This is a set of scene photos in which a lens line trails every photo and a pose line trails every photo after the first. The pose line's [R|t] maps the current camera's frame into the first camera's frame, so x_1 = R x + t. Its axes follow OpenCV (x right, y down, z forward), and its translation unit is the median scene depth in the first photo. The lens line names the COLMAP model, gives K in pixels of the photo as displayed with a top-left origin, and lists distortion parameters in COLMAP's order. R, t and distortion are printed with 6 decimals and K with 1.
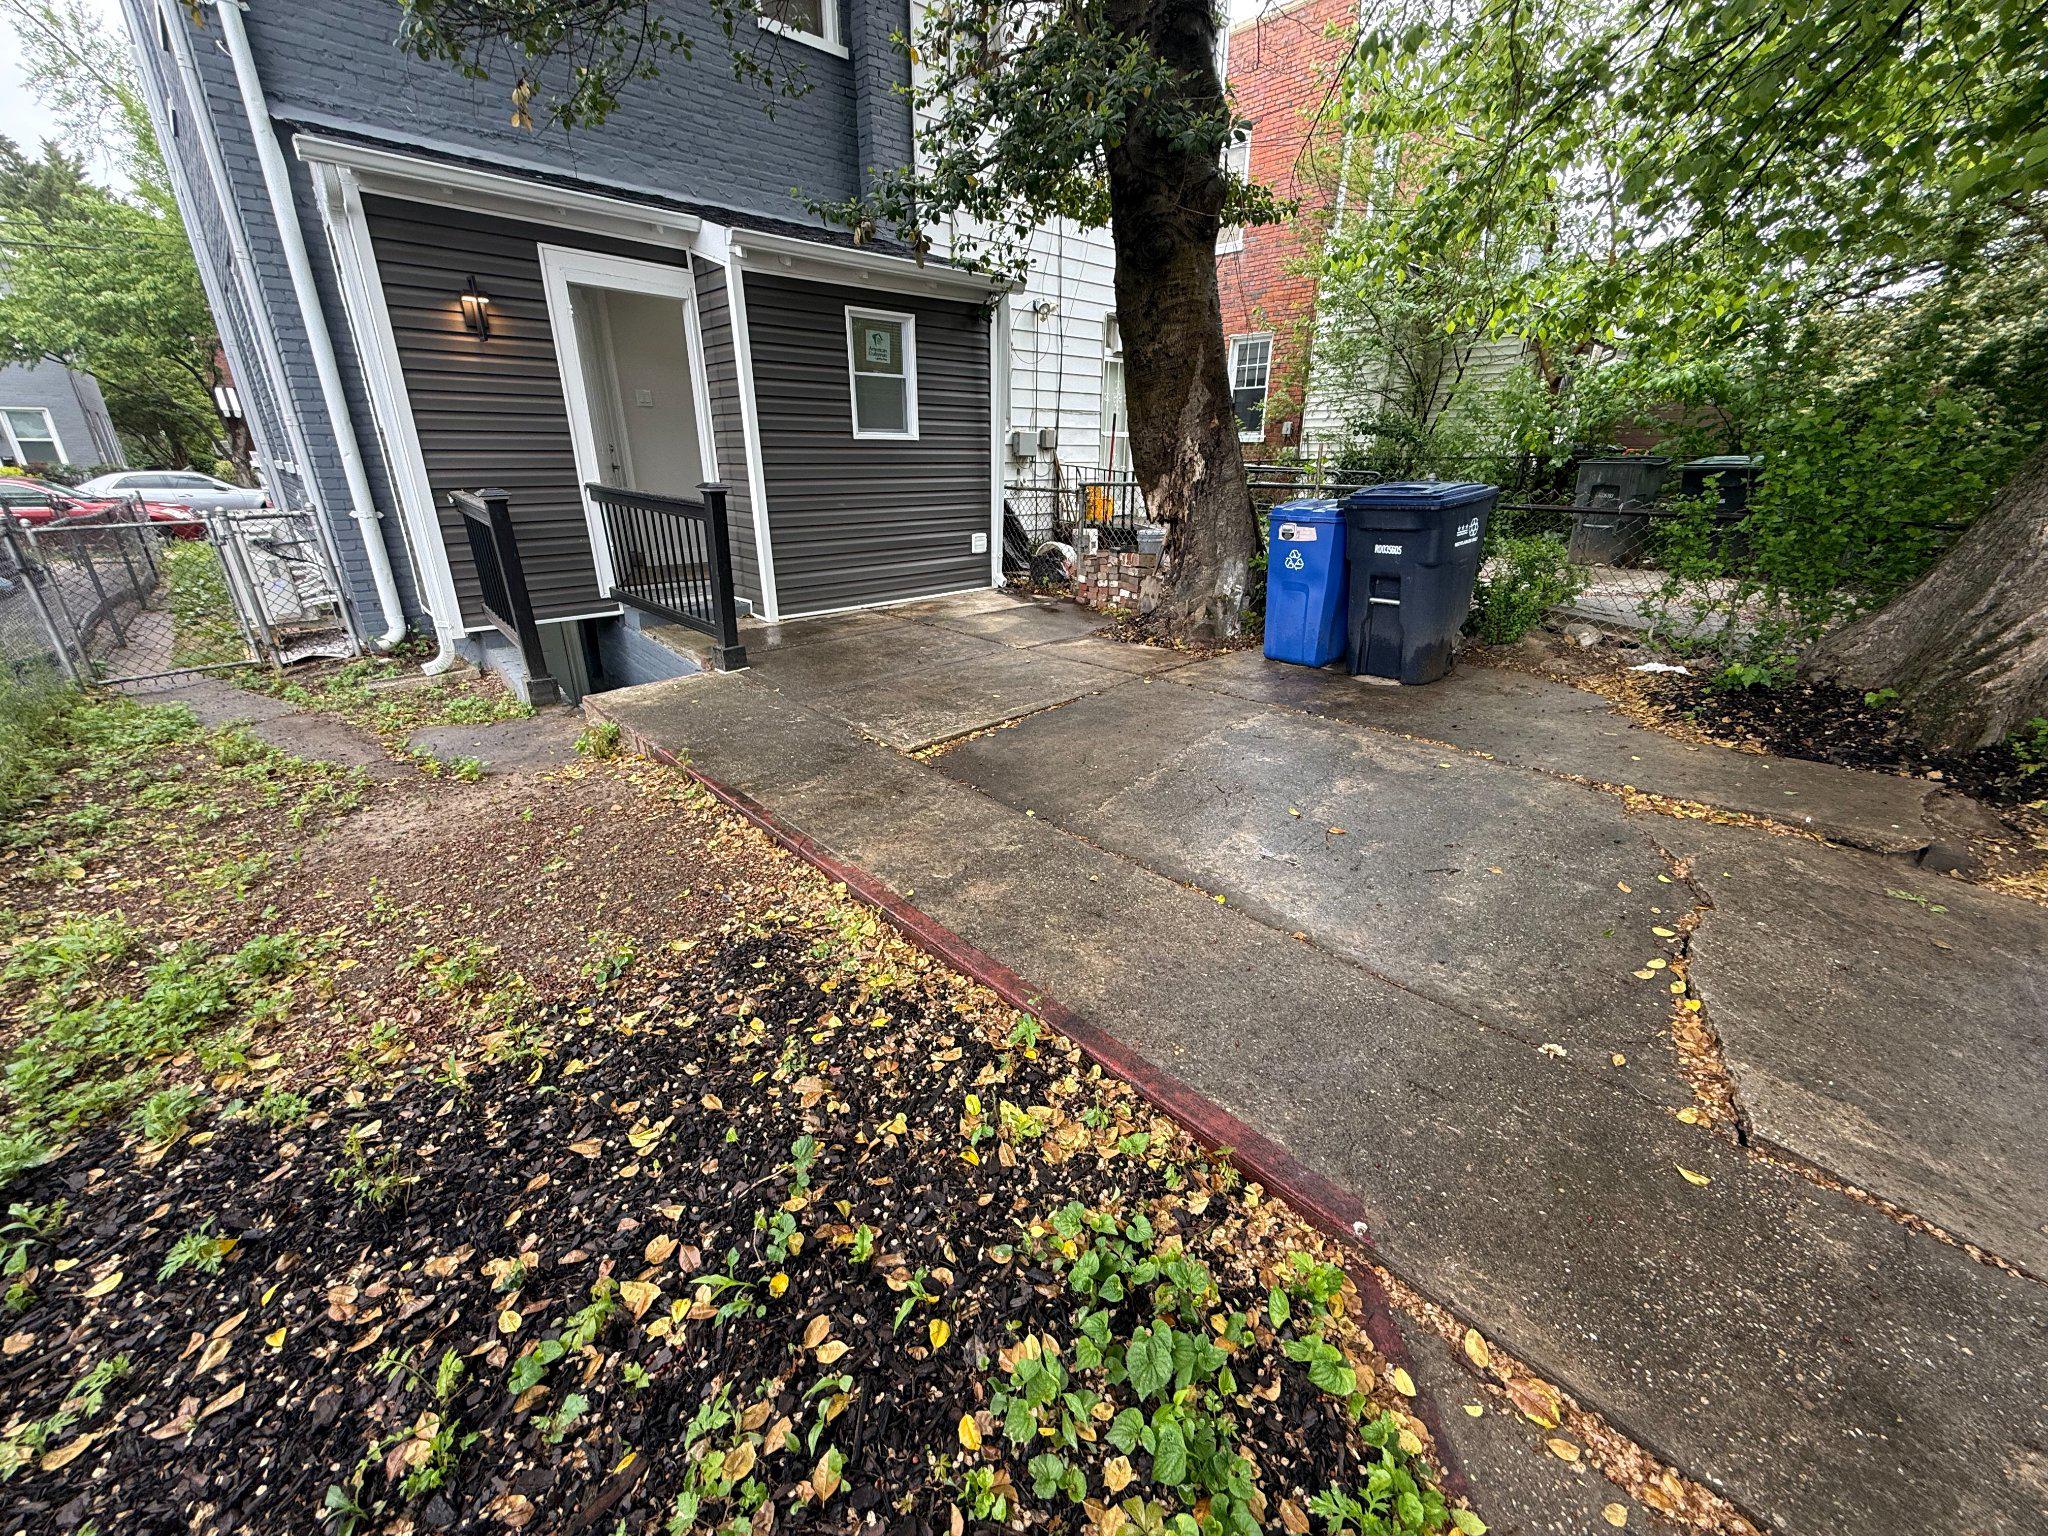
lens RADIAL K [[802.9, 0, 1013.6], [0, 802.9, 769.3], [0, 0, 1]] dist [-0.000616, -0.000113]
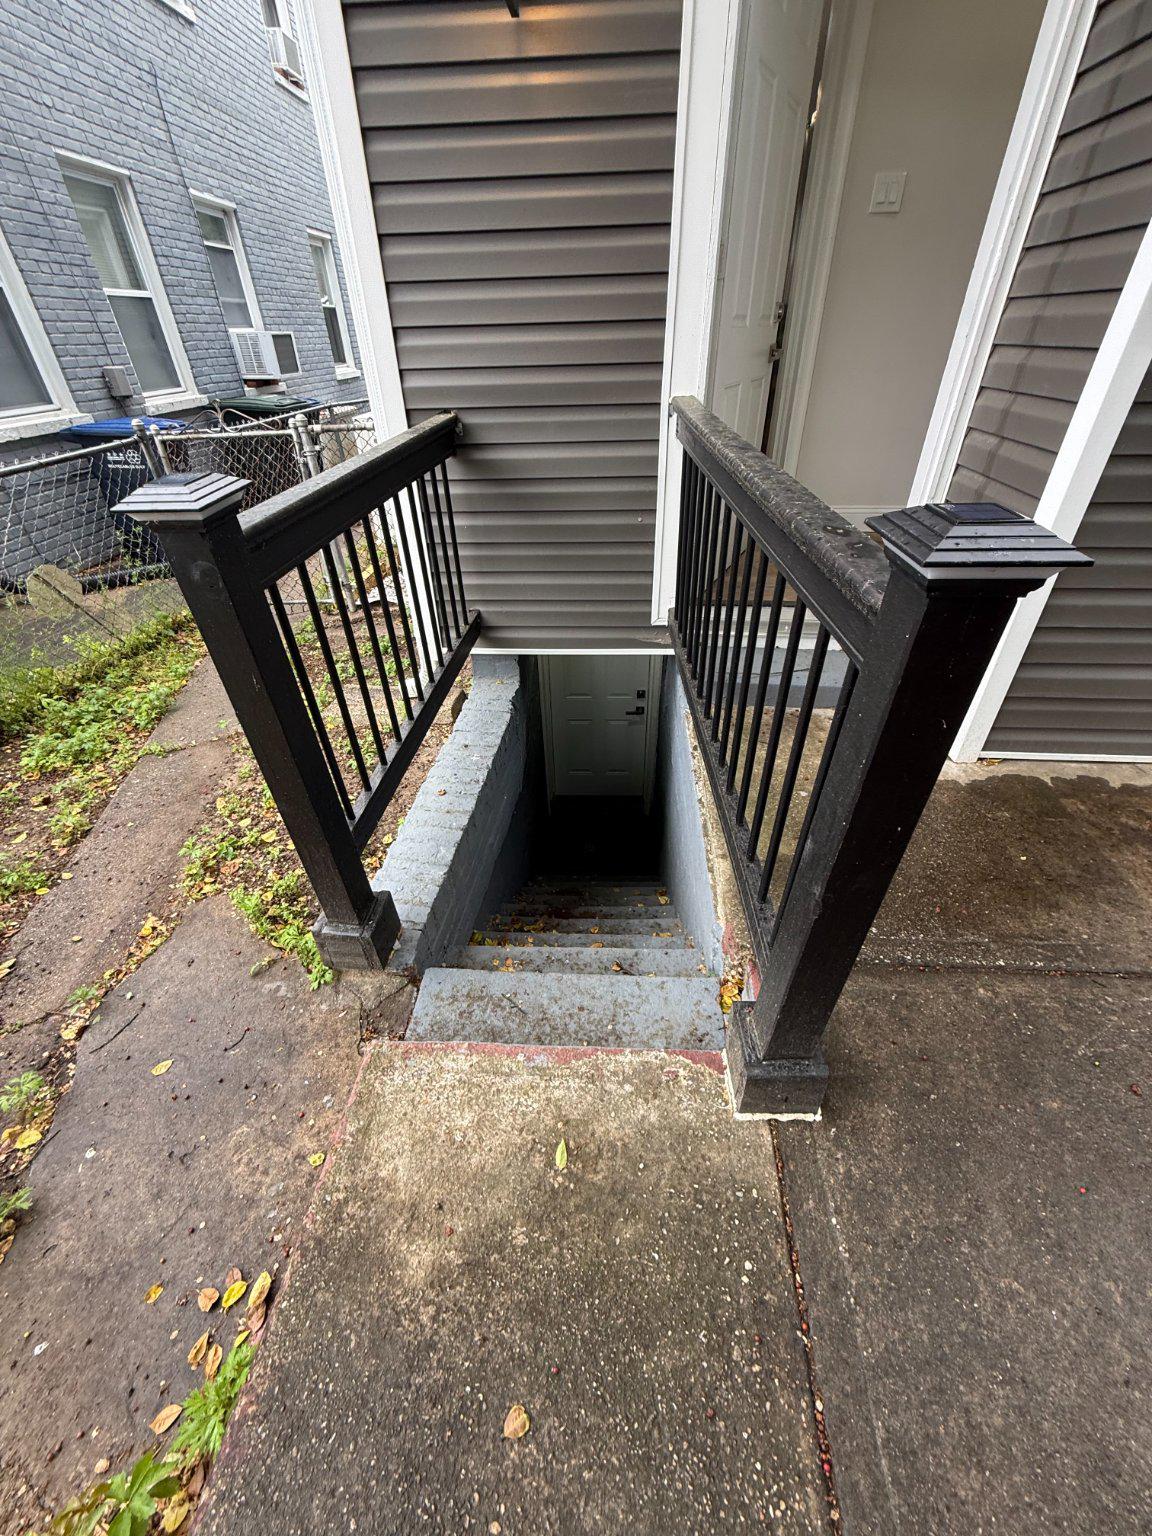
lens RADIAL K [[601.5, 0, 580.2], [0, 601.5, 764.4], [0, 0, 1]] dist [-0.001410, -0.000195]
pose [[0.692078, 0.407058, -0.596097, -0.521614], [-0.240805, 0.908714, 0.340957, -0.515218], [0.680471, -0.092426, 0.726922, 1.314663]]
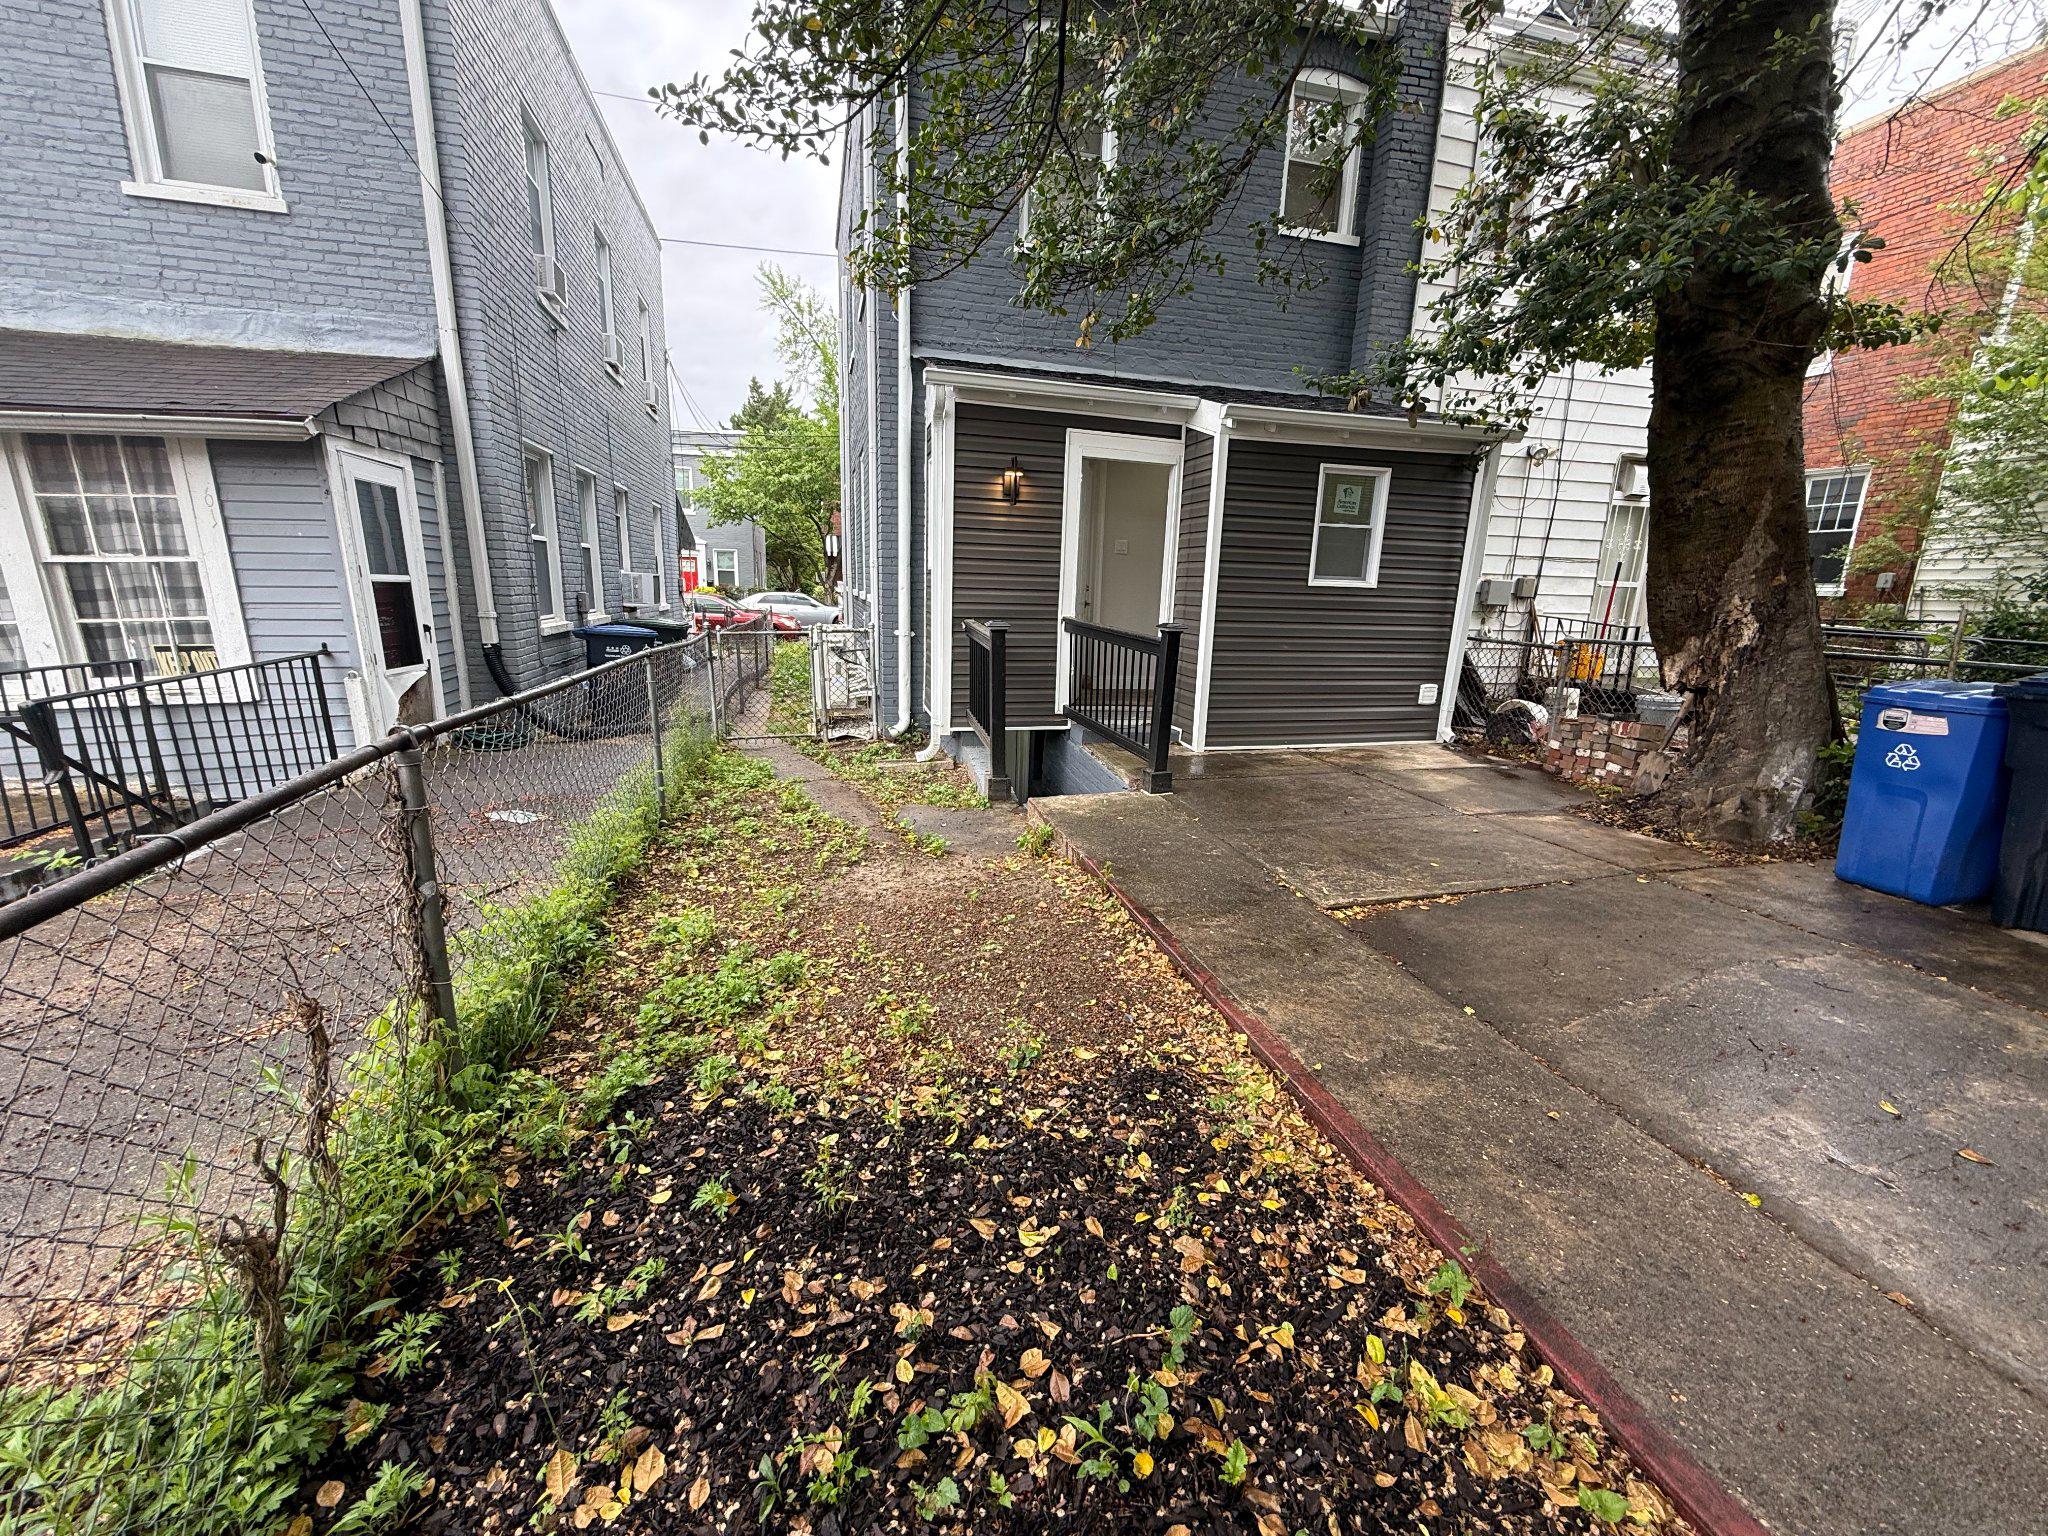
lens RADIAL K [[802.0, 0, 1021.5], [0, 802.0, 772.4], [0, 0, 1]] dist [-0.001410, -0.000195]
pose [[0.878112, 0.130567, -0.460296, -0.042150], [-0.198388, 0.974806, -0.101954, -0.012739], [0.435388, 0.180845, 0.881892, -0.019207]]
